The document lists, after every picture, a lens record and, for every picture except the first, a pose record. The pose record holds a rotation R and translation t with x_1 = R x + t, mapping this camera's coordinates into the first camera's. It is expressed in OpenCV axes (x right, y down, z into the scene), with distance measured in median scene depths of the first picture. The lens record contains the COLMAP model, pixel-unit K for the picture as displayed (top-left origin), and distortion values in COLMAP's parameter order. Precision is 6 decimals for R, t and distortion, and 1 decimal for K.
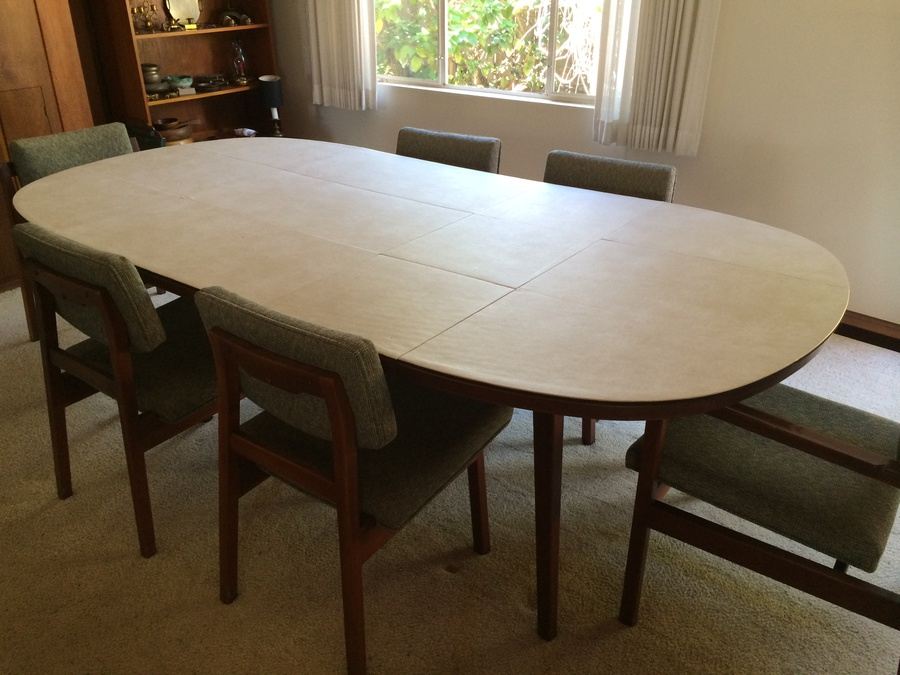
lens RADIAL K [[764.3, 0, 447.8], [0, 764.3, 328.2], [0, 0, 1]] dist [0.084525, -0.112068]
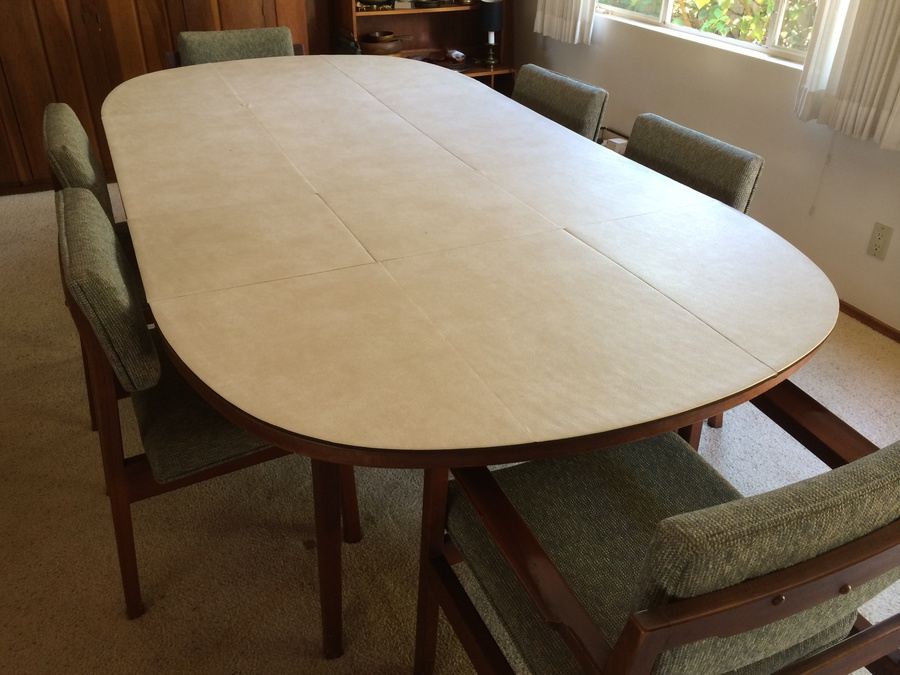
lens RADIAL K [[764.3, 0, 454.7], [0, 764.3, 337.1], [0, 0, 1]] dist [0.084525, -0.112068]
pose [[0.884188, 0.260684, -0.387627, 0.215299], [-0.225036, 0.964872, 0.135575, -0.042950], [0.409353, -0.032644, 0.911792, 0.103563]]
